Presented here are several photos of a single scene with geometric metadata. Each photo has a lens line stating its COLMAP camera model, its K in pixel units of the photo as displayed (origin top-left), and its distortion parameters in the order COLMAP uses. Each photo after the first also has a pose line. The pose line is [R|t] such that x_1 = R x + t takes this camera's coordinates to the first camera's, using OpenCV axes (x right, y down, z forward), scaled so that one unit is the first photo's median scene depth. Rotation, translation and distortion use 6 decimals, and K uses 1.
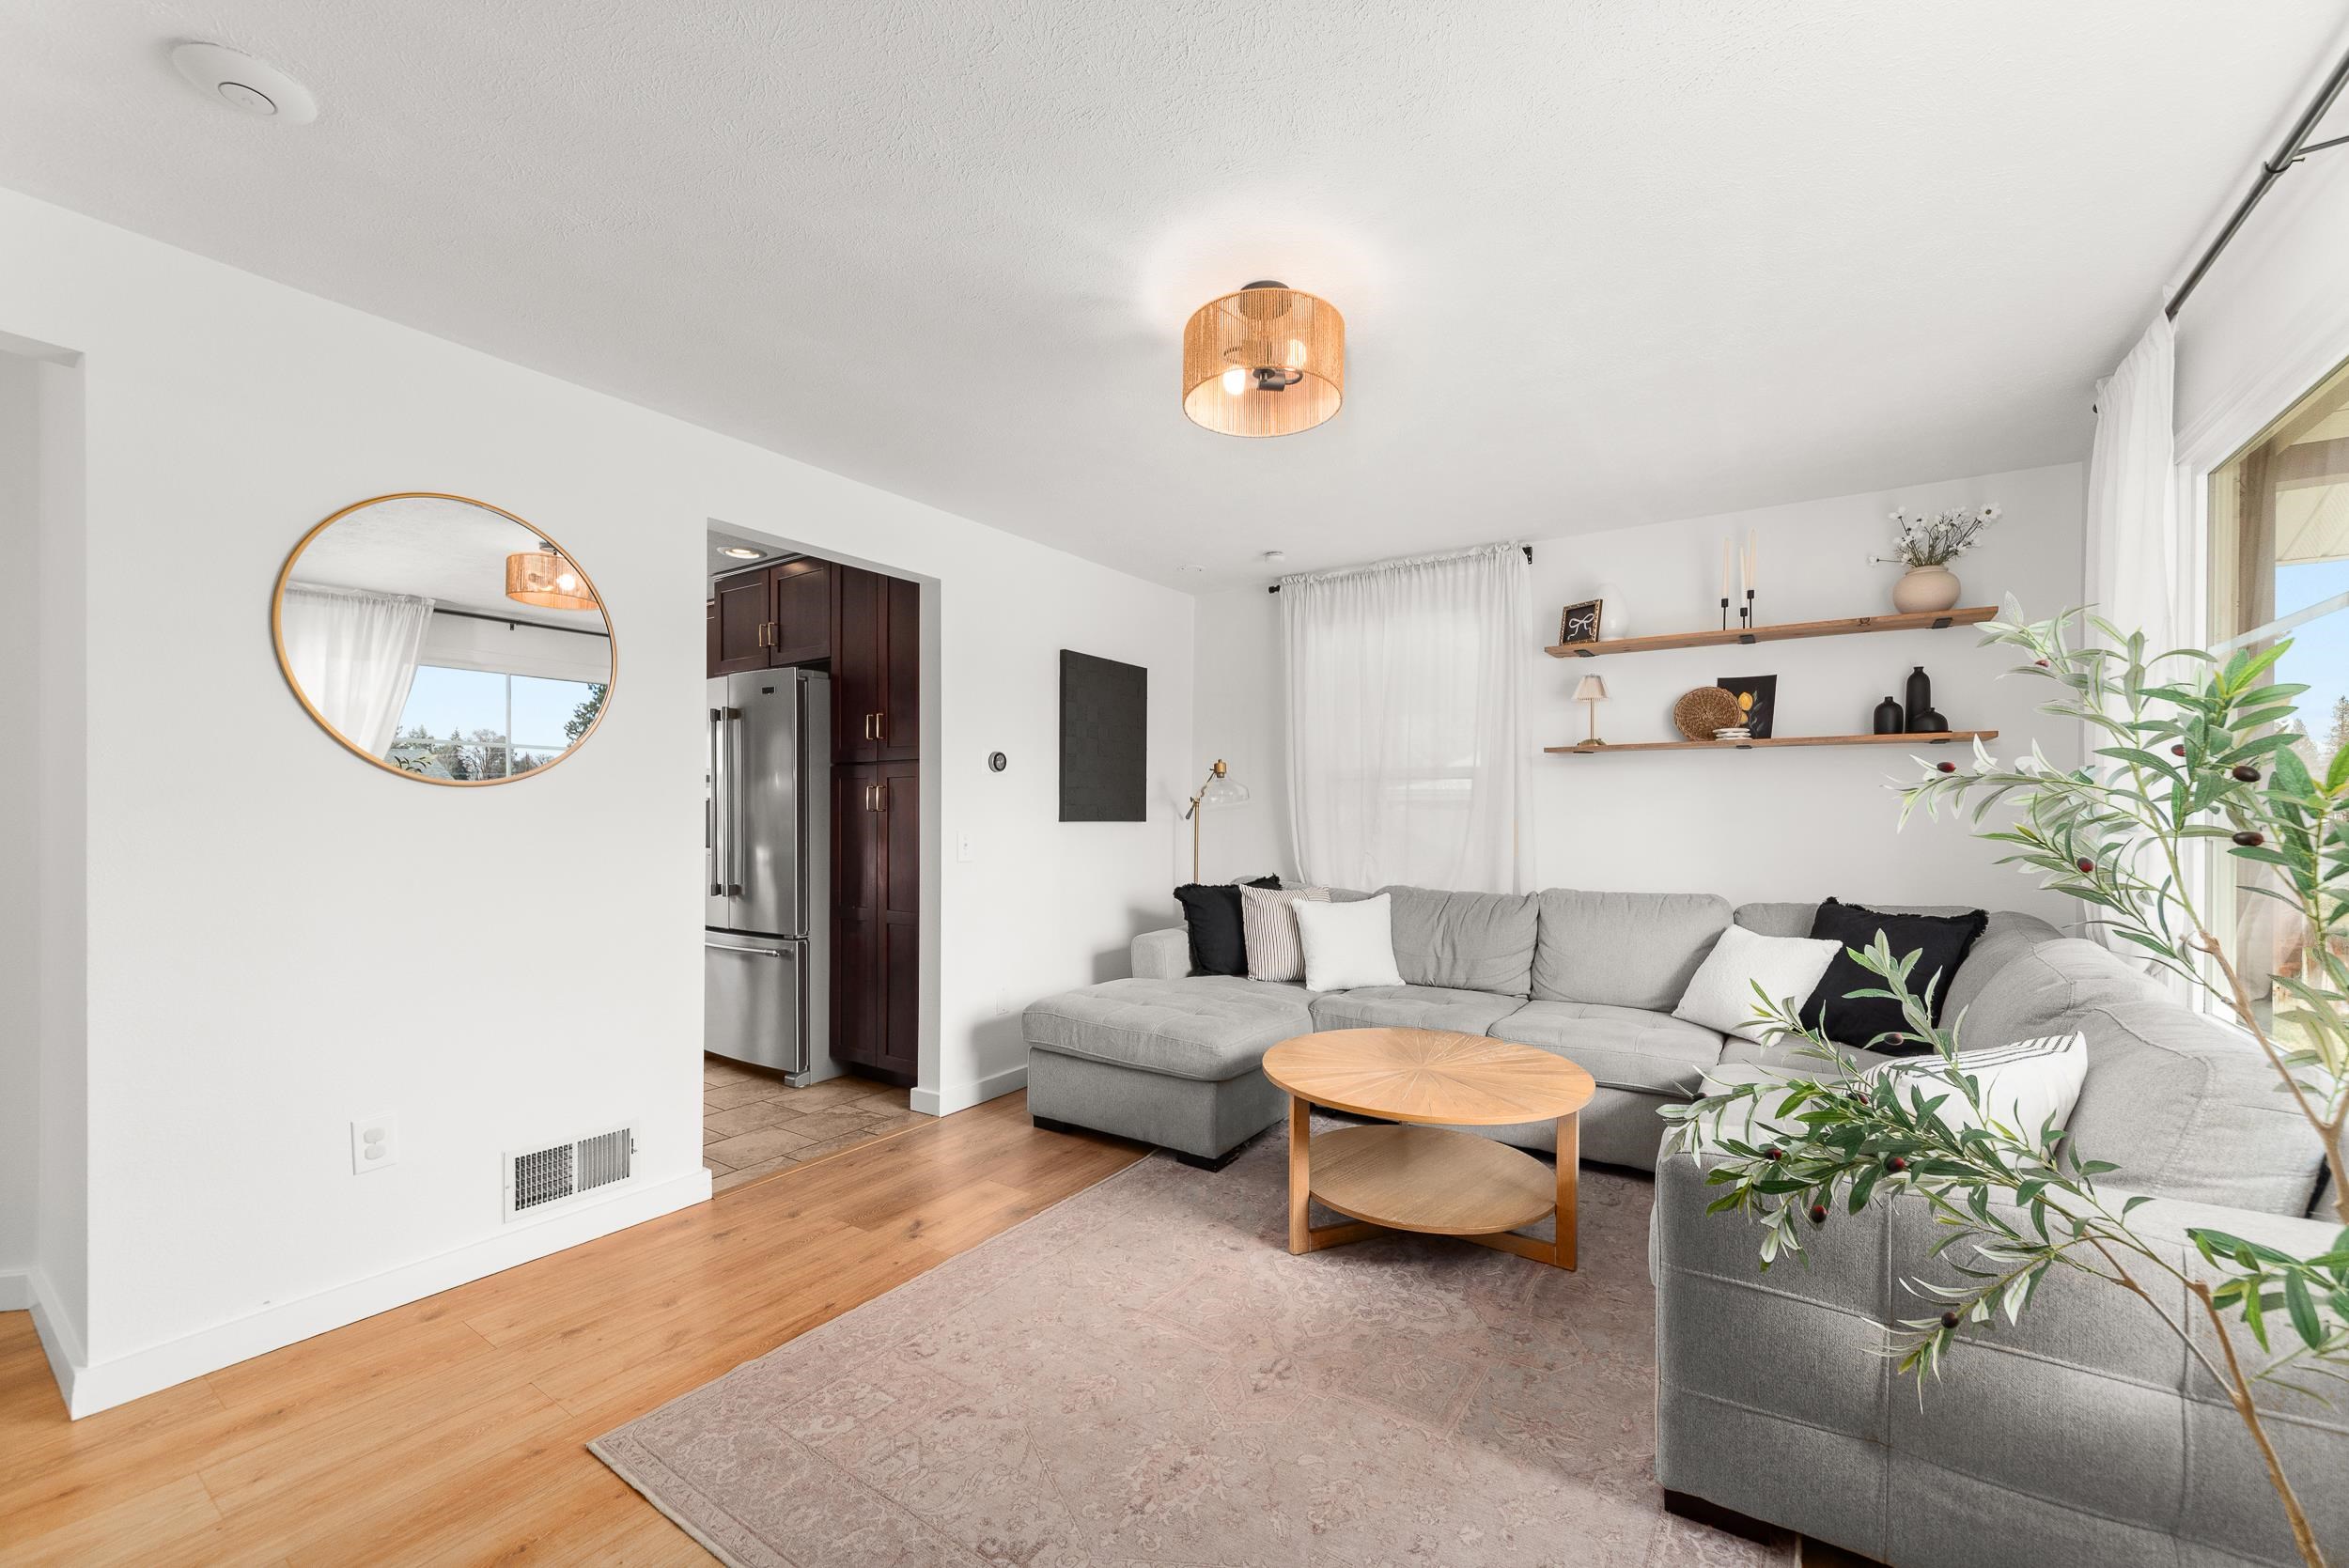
lens RADIAL K [[913.4, 0, 1157.2], [0, 913.4, 826.2], [0, 0, 1]] dist [-0.008773, 0.000365]
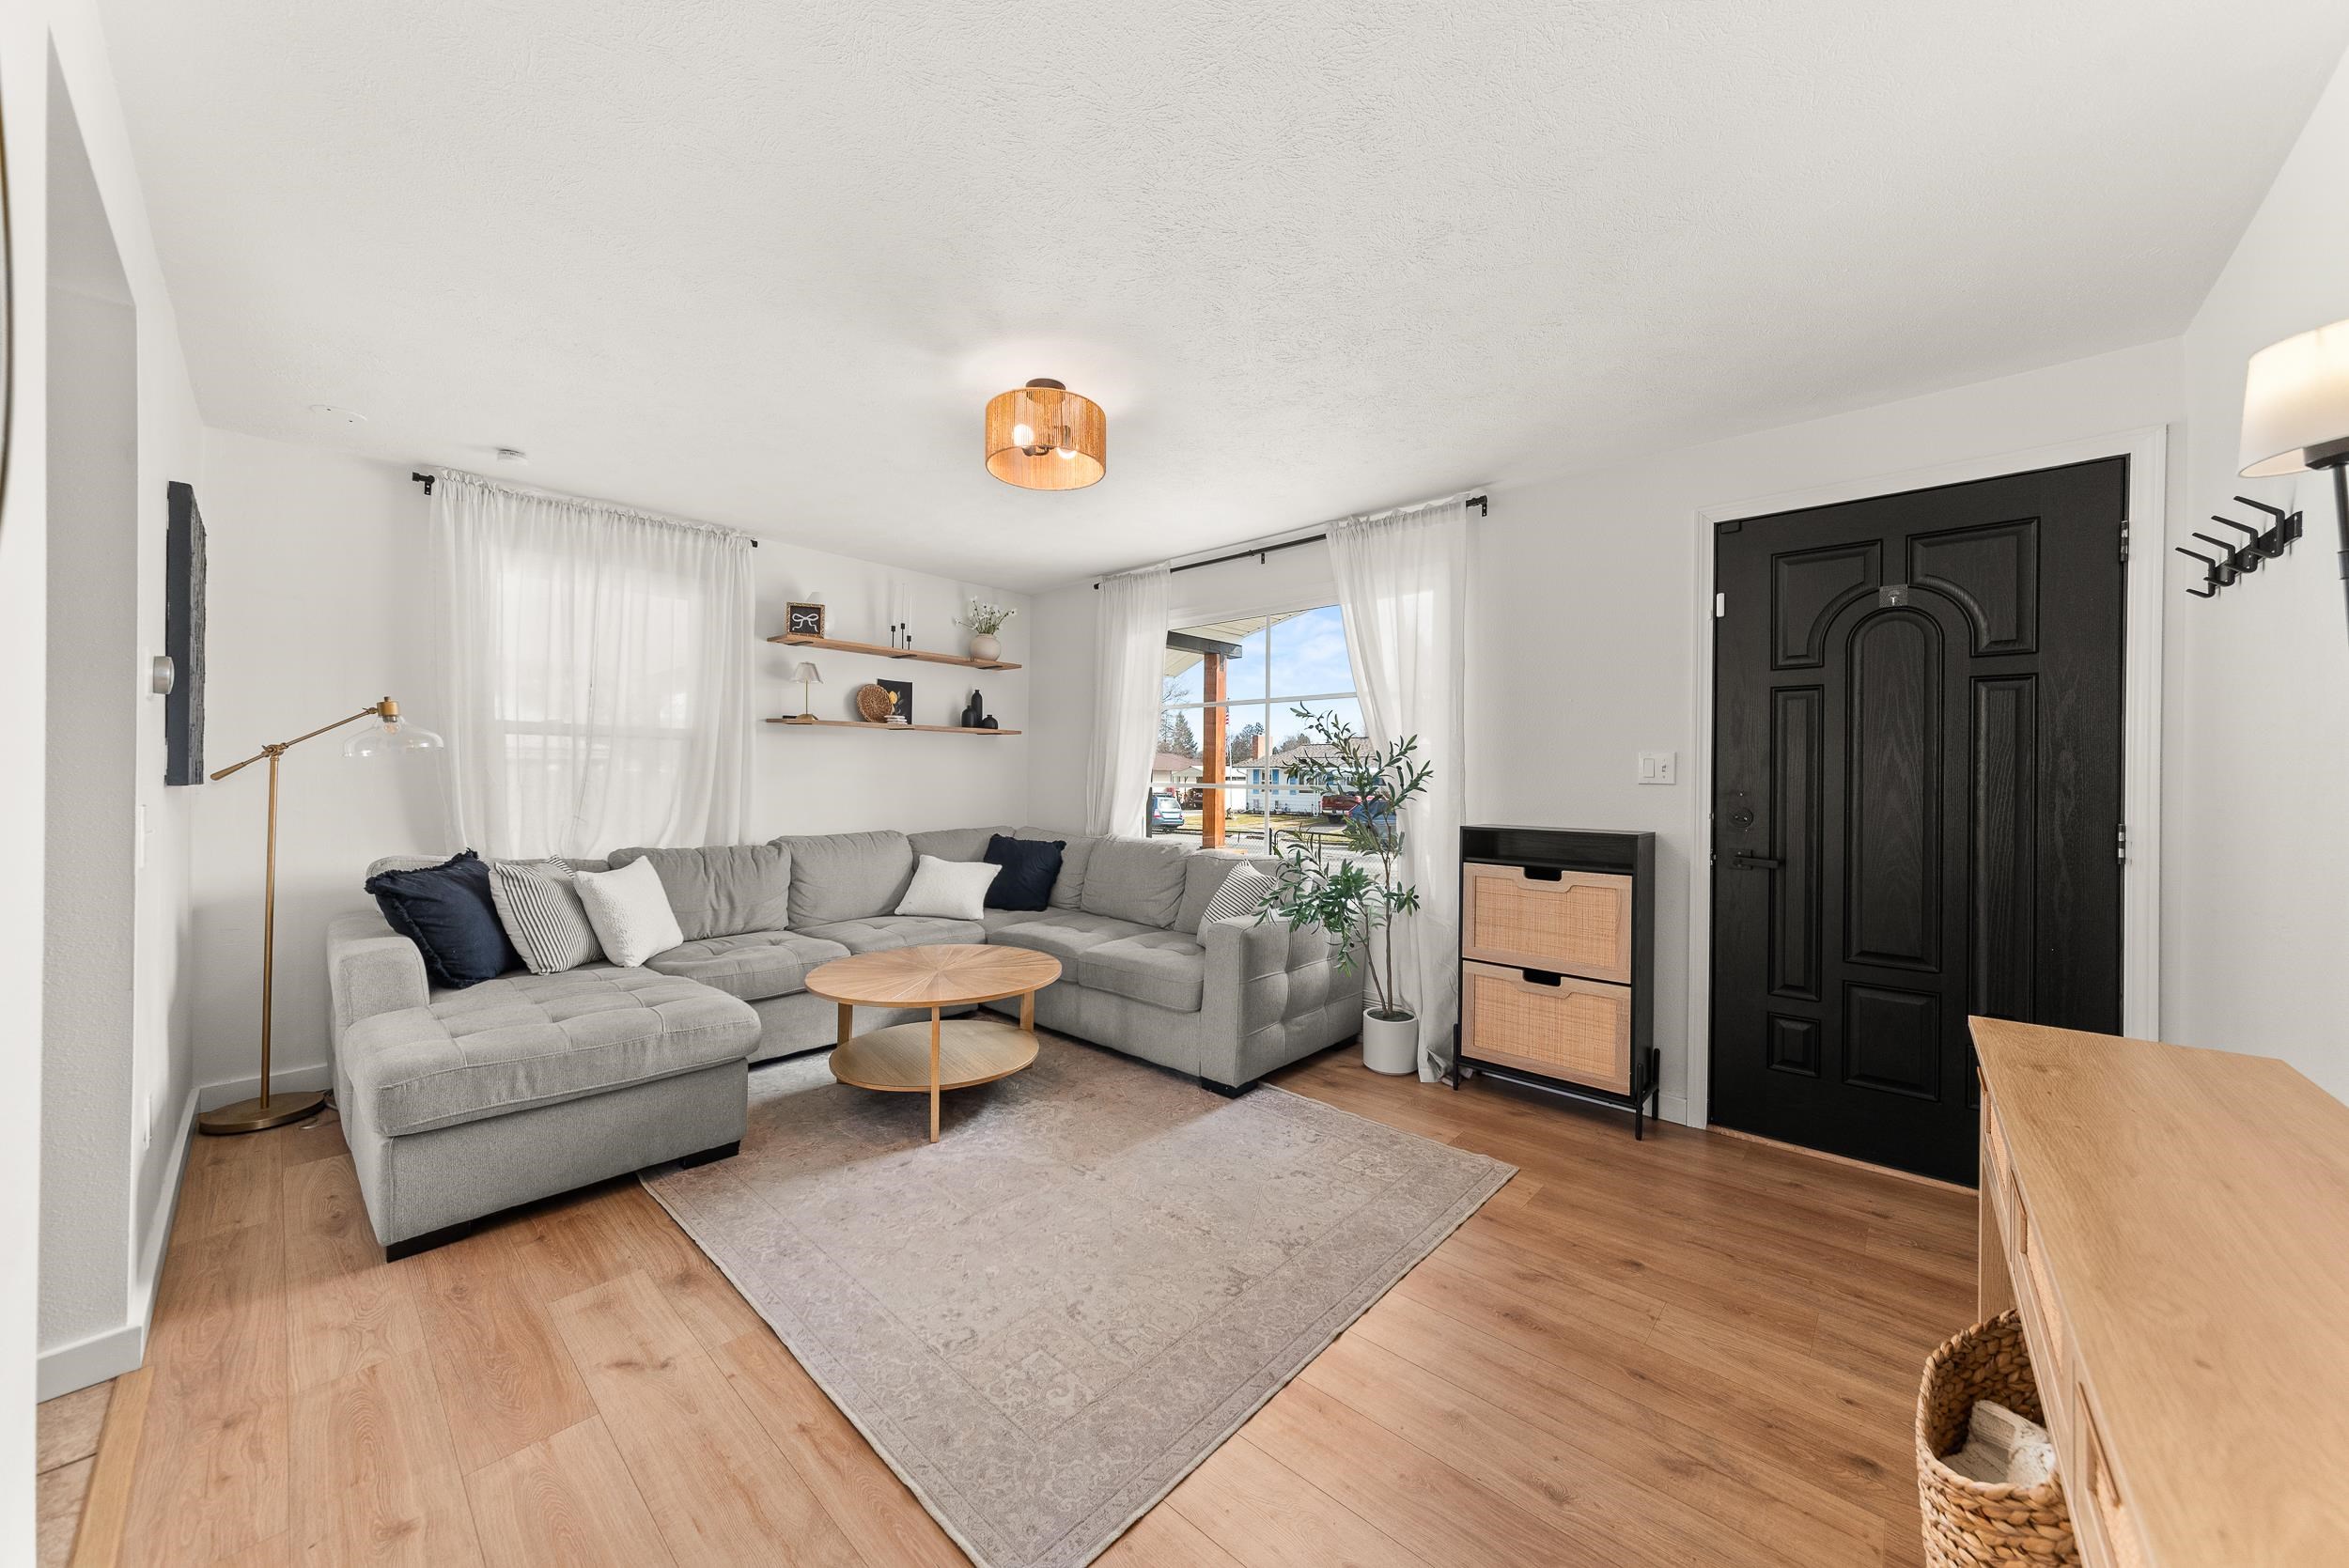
lens RADIAL K [[826.5, 0, 1171.3], [0, 826.5, 778.3], [0, 0, 1]] dist [-0.011171, 0.000194]
pose [[0.142545, -0.001683, 0.989787, -0.637142], [0.005397, 0.999985, 0.000923, -0.006330], [-0.989774, 0.005210, 0.142552, 0.388699]]
